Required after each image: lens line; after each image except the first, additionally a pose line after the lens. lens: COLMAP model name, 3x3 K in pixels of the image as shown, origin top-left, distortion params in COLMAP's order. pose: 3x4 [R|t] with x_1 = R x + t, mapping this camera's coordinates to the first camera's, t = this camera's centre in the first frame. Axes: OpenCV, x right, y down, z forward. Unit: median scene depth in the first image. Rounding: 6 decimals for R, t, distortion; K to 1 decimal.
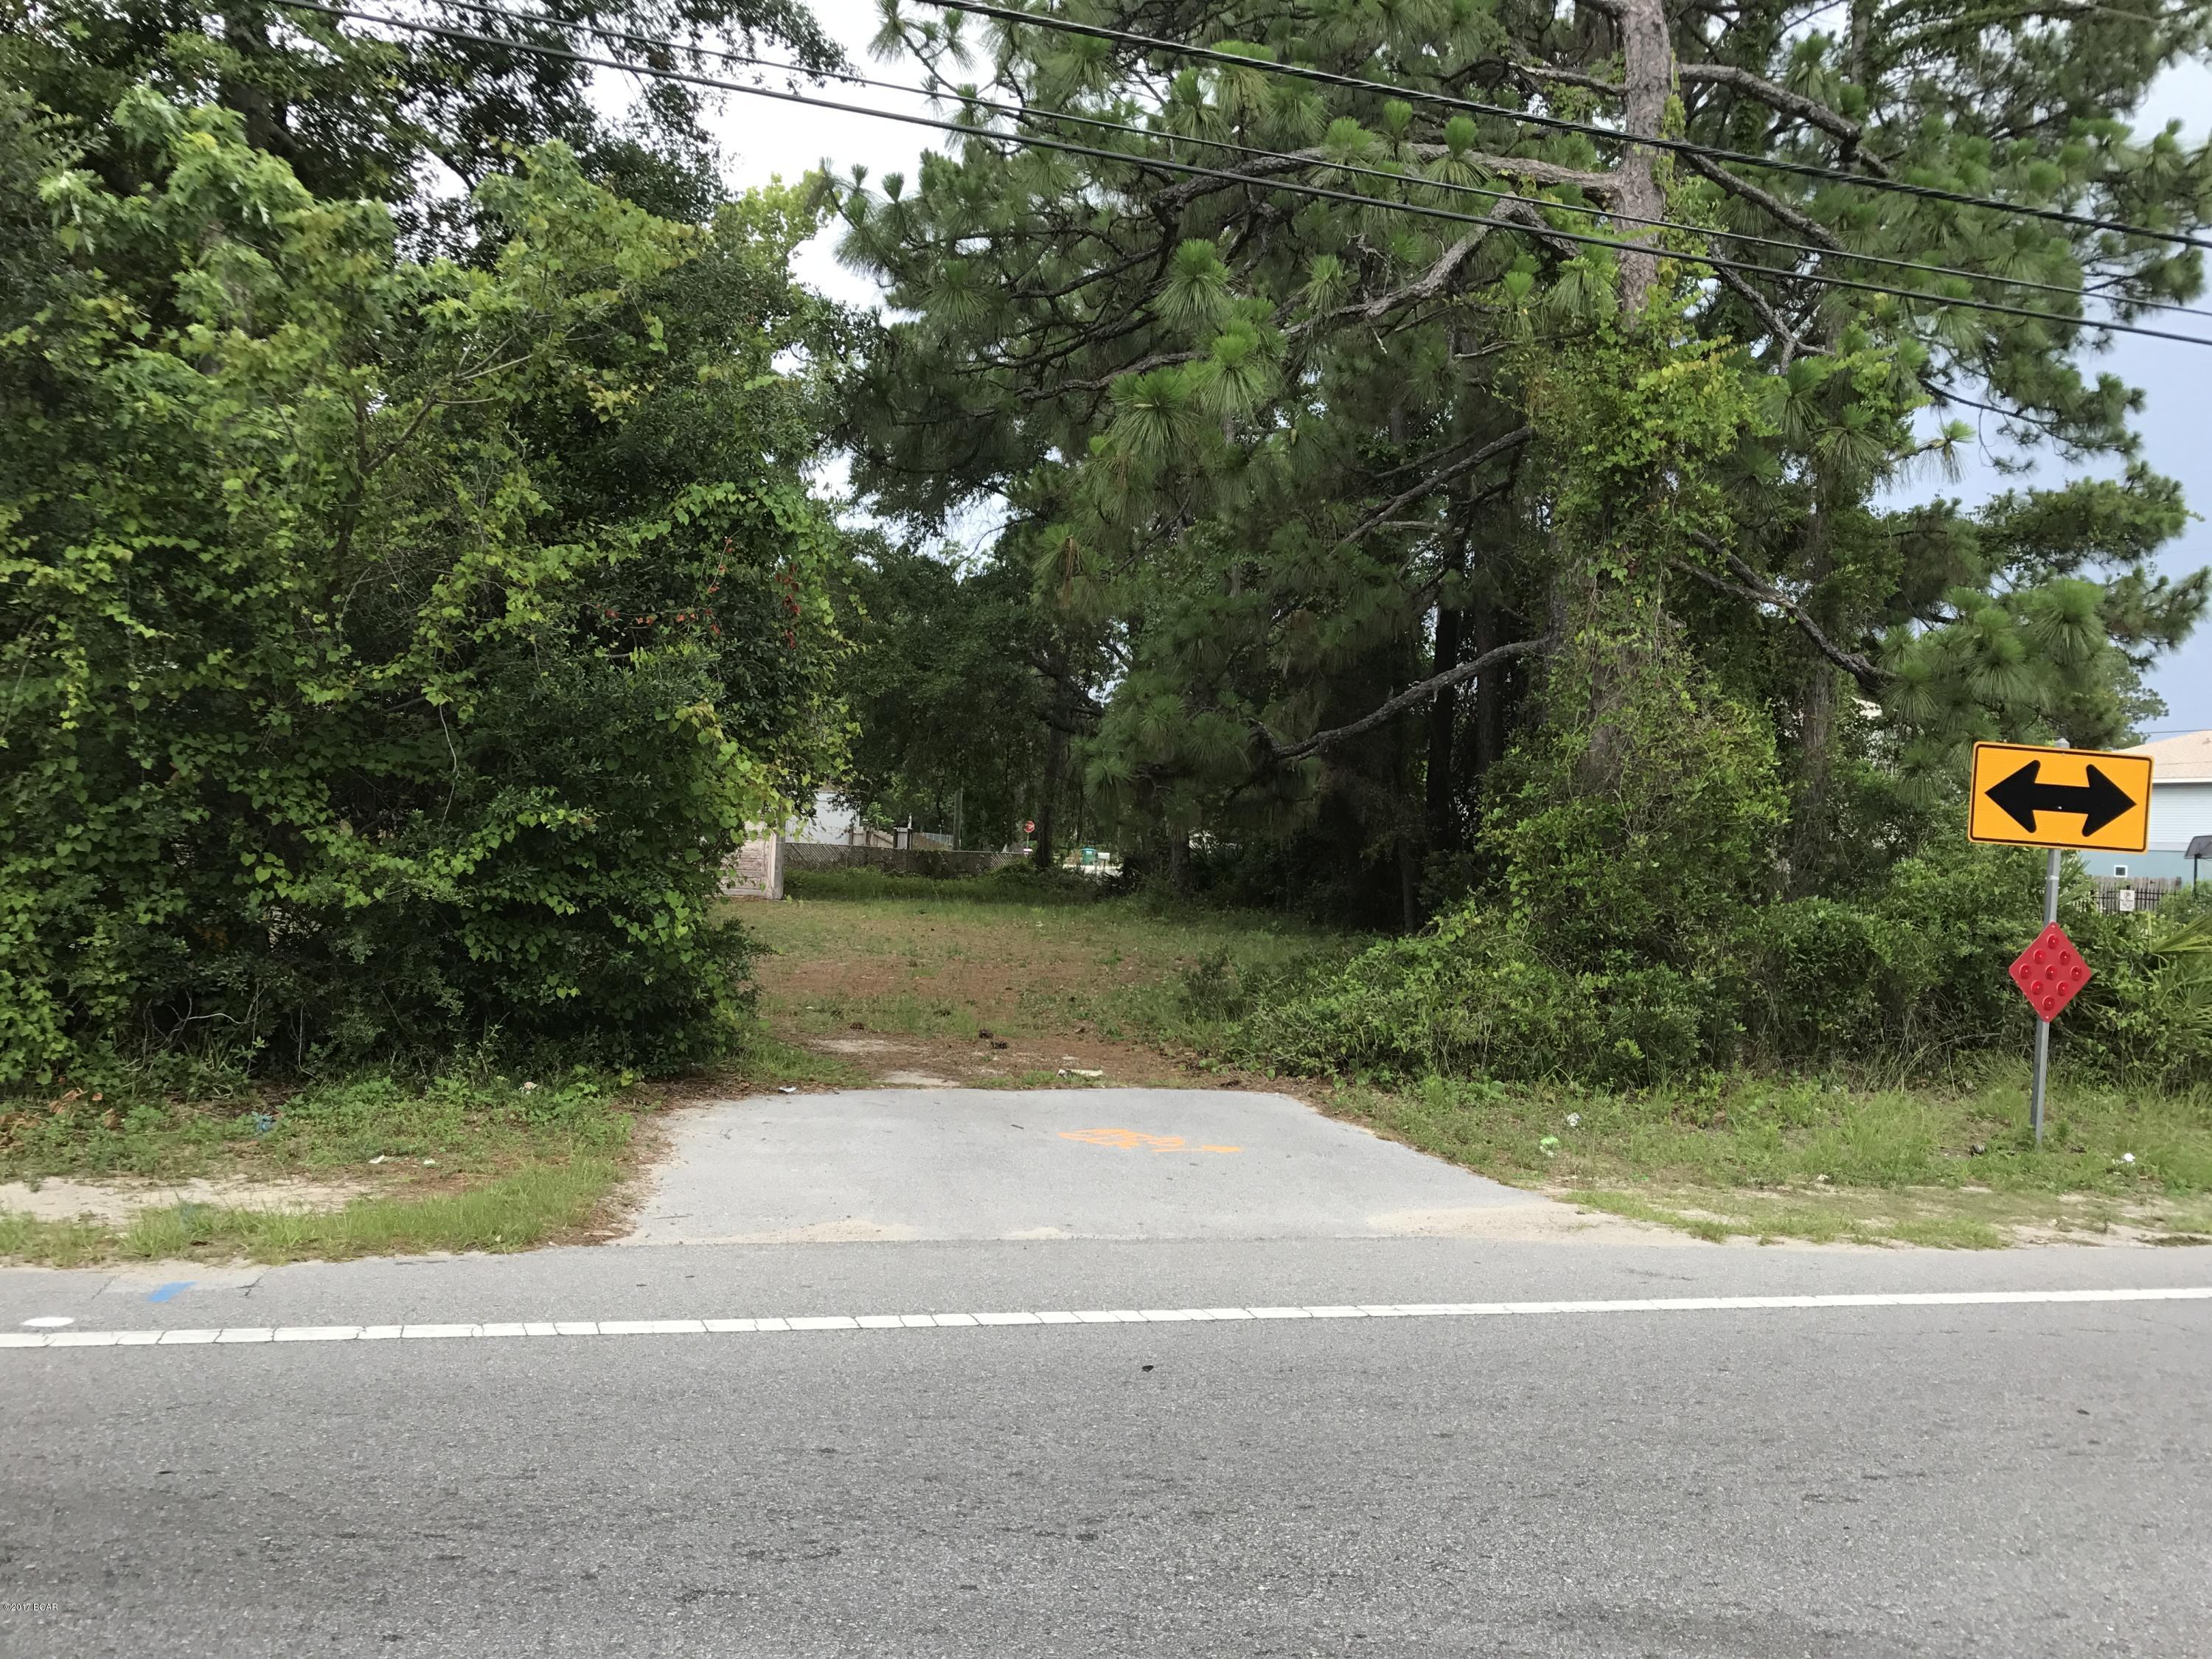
lens RADIAL K [[1832.4, 0, 1121.6], [0, 1832.4, 815.7], [0, 0, 1]] dist [0.043864, -0.058448]
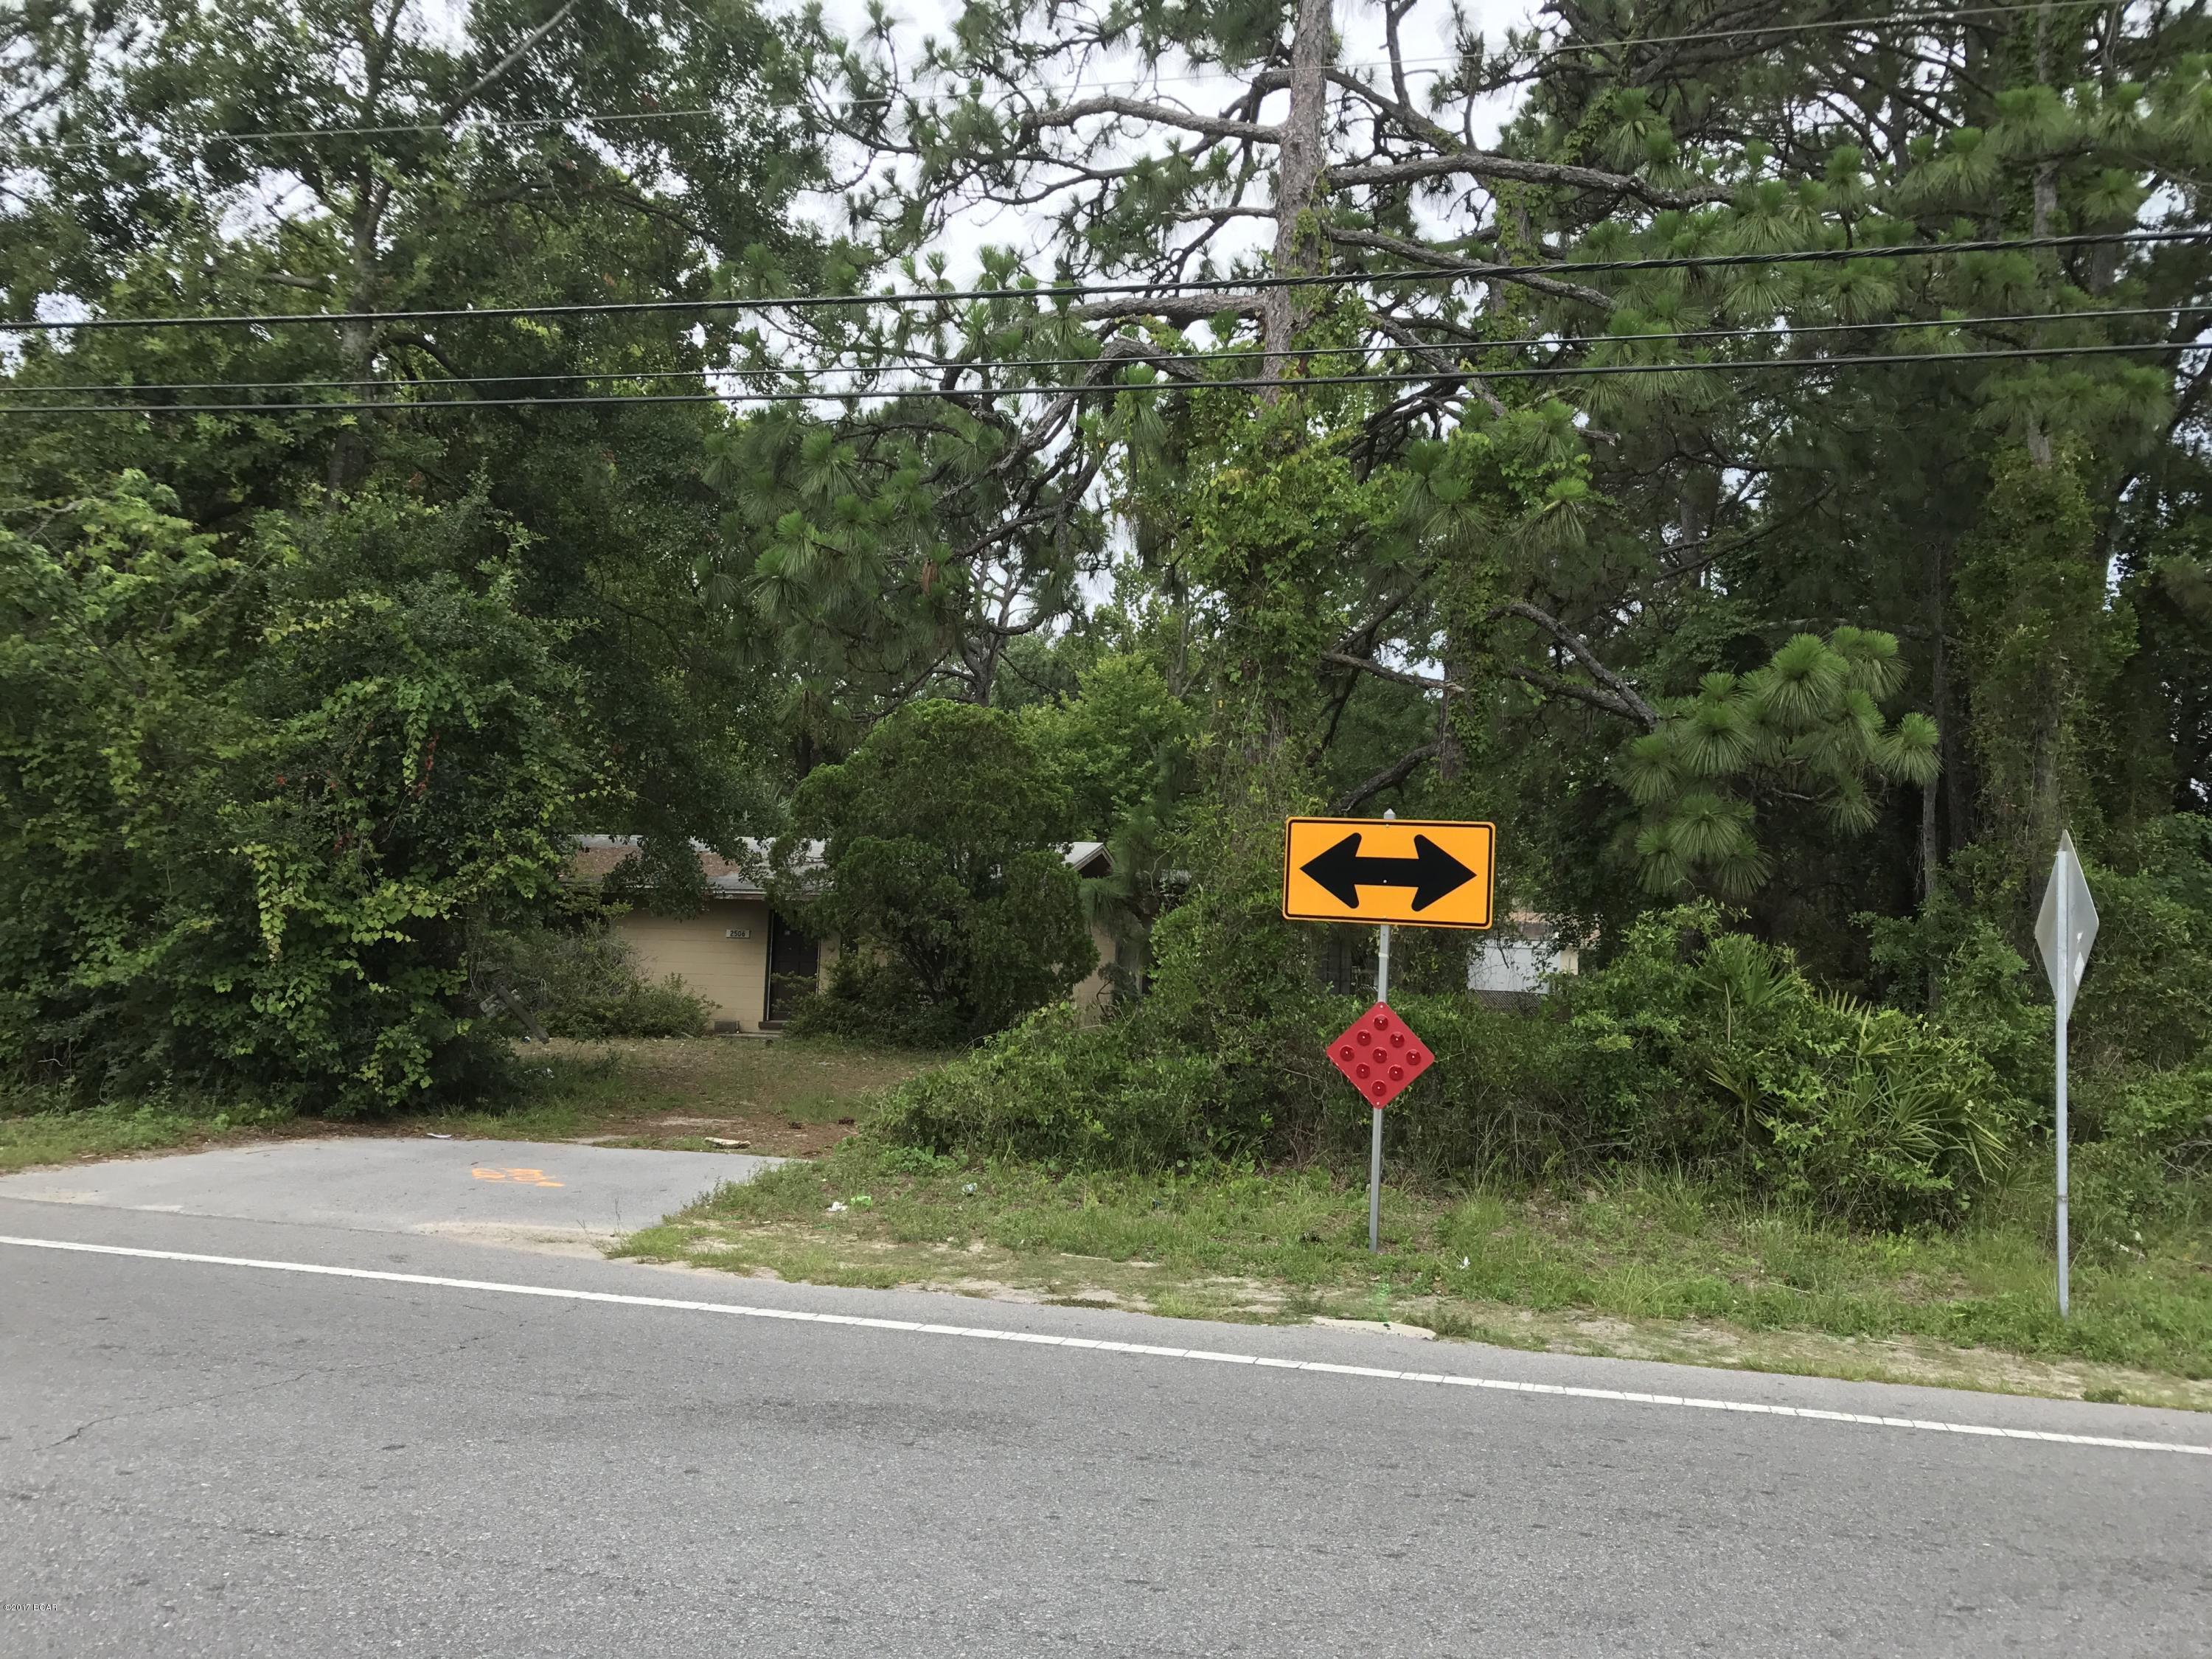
lens RADIAL K [[1832.4, 0, 1097.6], [0, 1832.4, 814.0], [0, 0, 1]] dist [0.043864, -0.058448]
pose [[0.853636, -0.057576, -0.517678, 0.879118], [0.011039, 0.995648, -0.092534, 0.047320], [0.520753, 0.073276, 0.850557, 0.113374]]
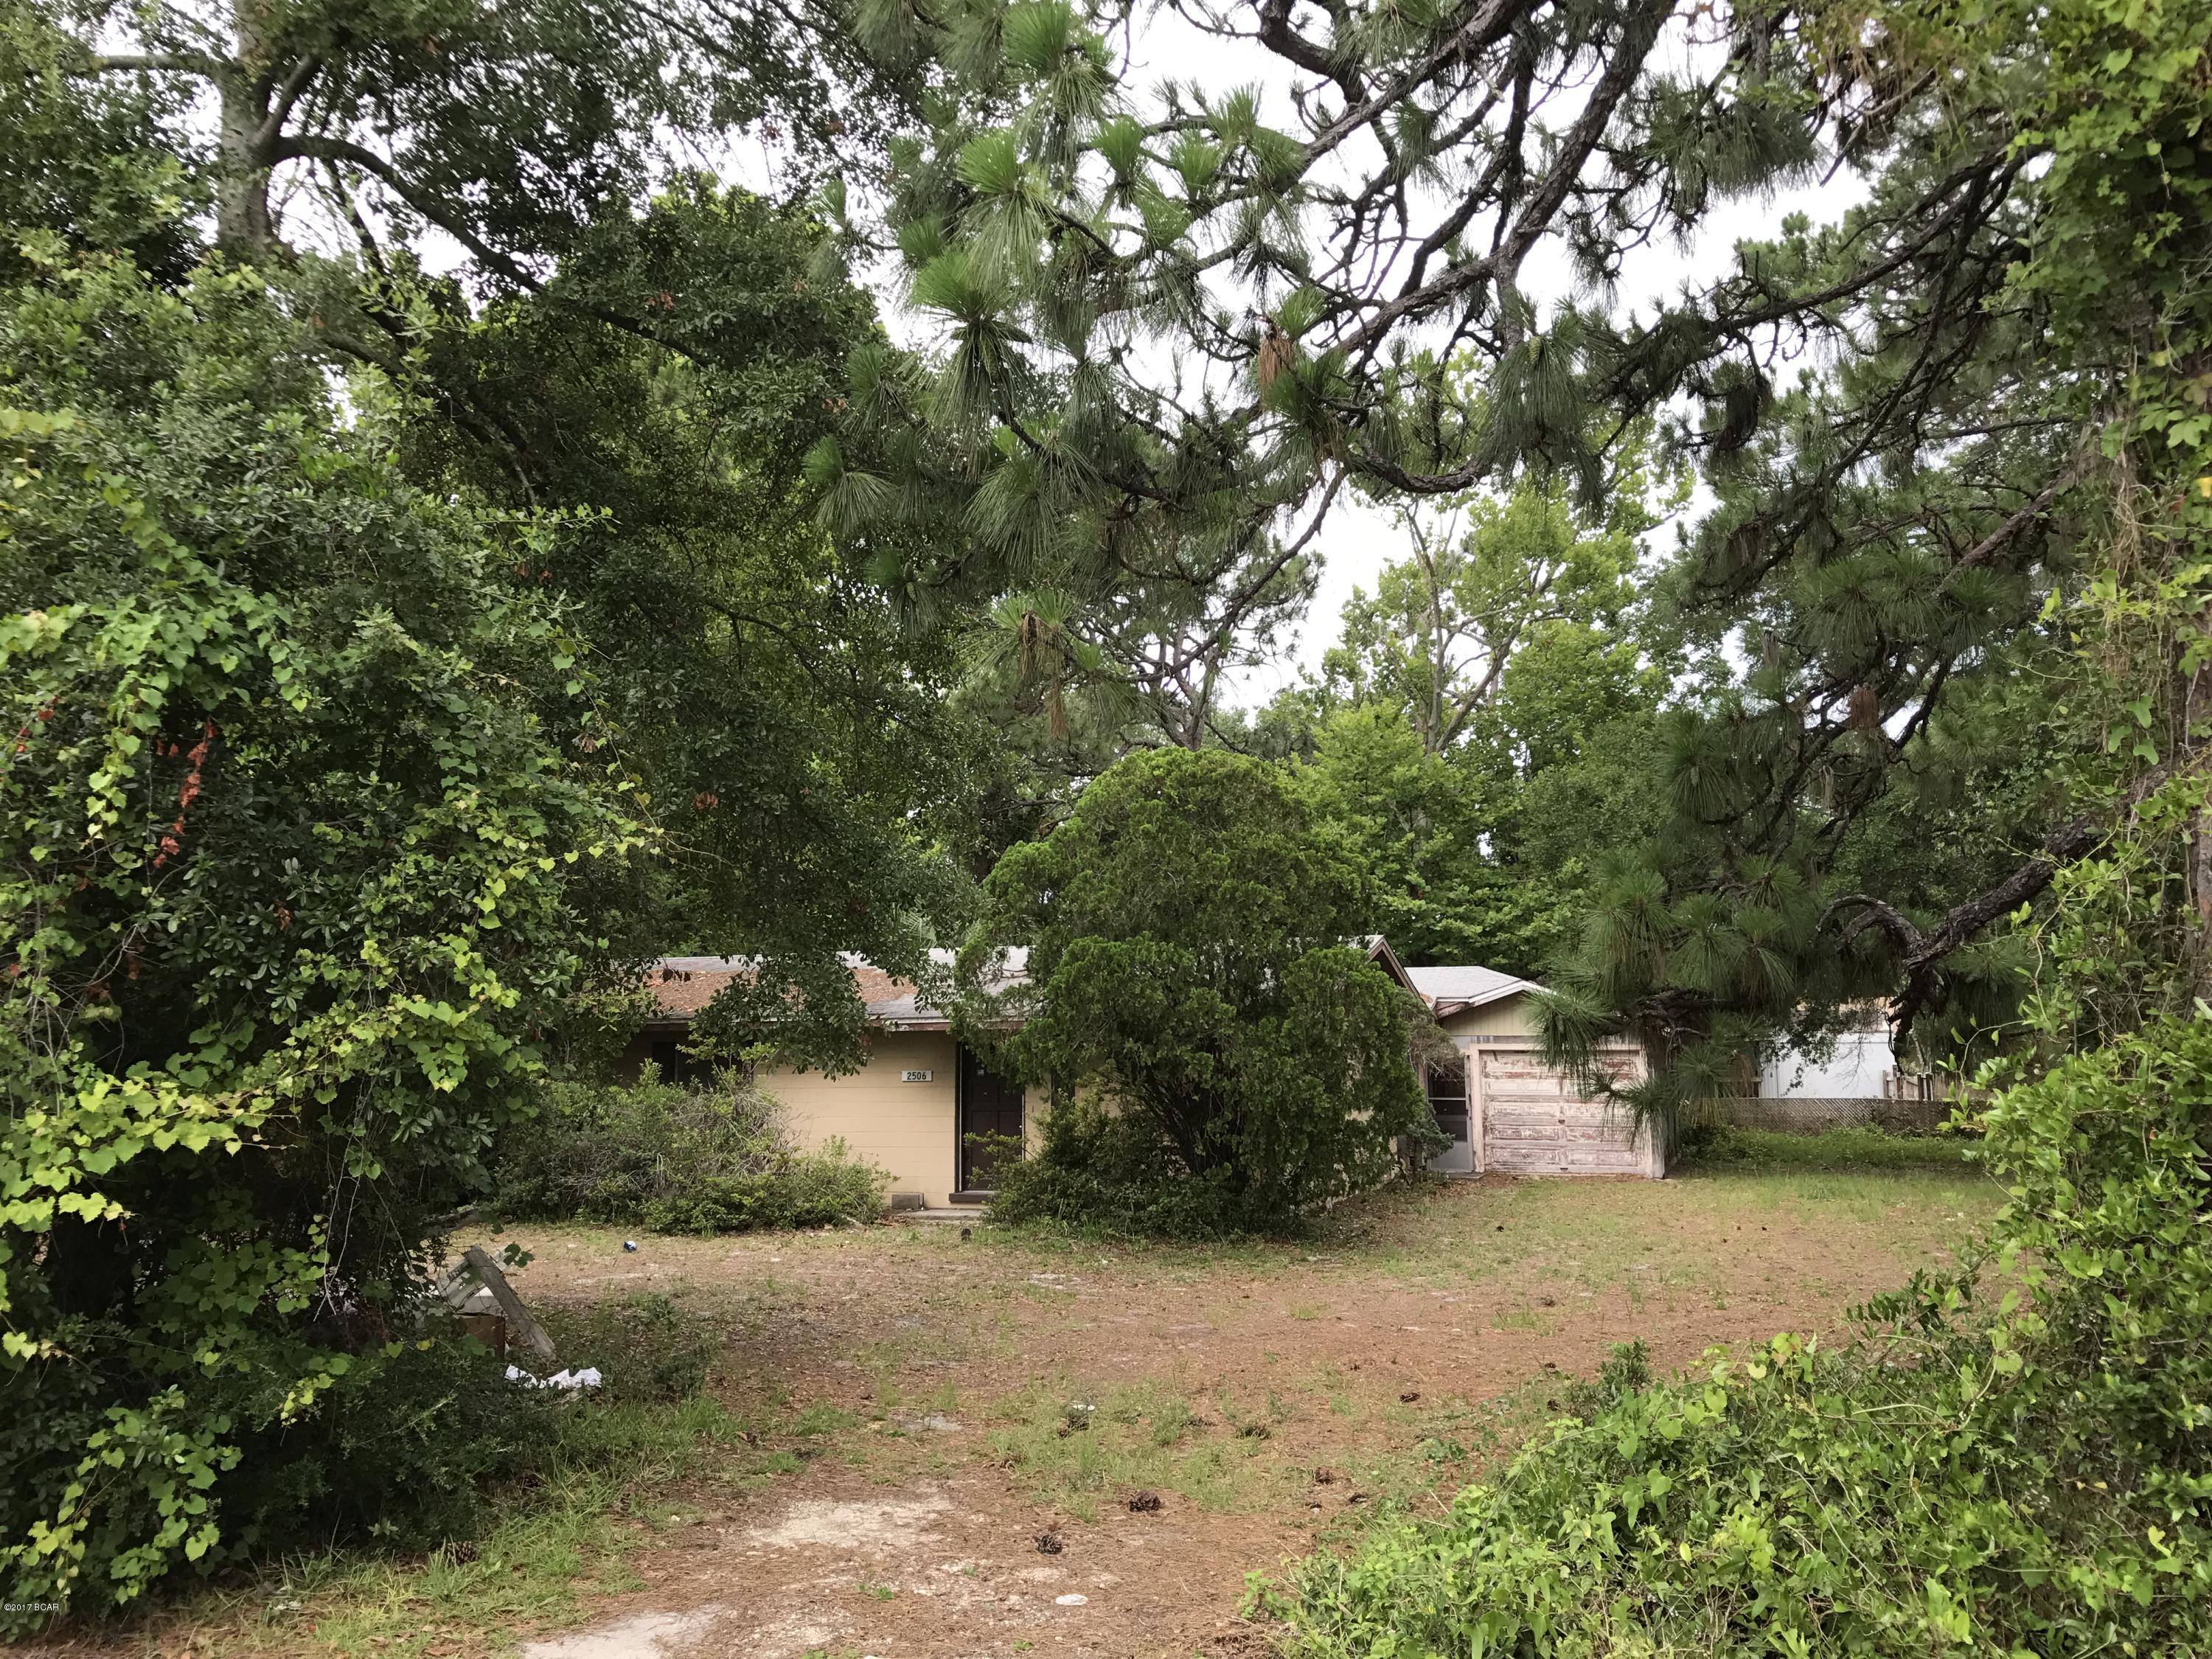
lens RADIAL K [[1832.4, 0, 1103.1], [0, 1832.4, 827.6], [0, 0, 1]] dist [0.043864, -0.058448]
pose [[0.799818, -0.126981, -0.586657, 0.367041], [0.050770, 0.988176, -0.144672, -0.006565], [0.598091, 0.085927, 0.796808, 0.678121]]
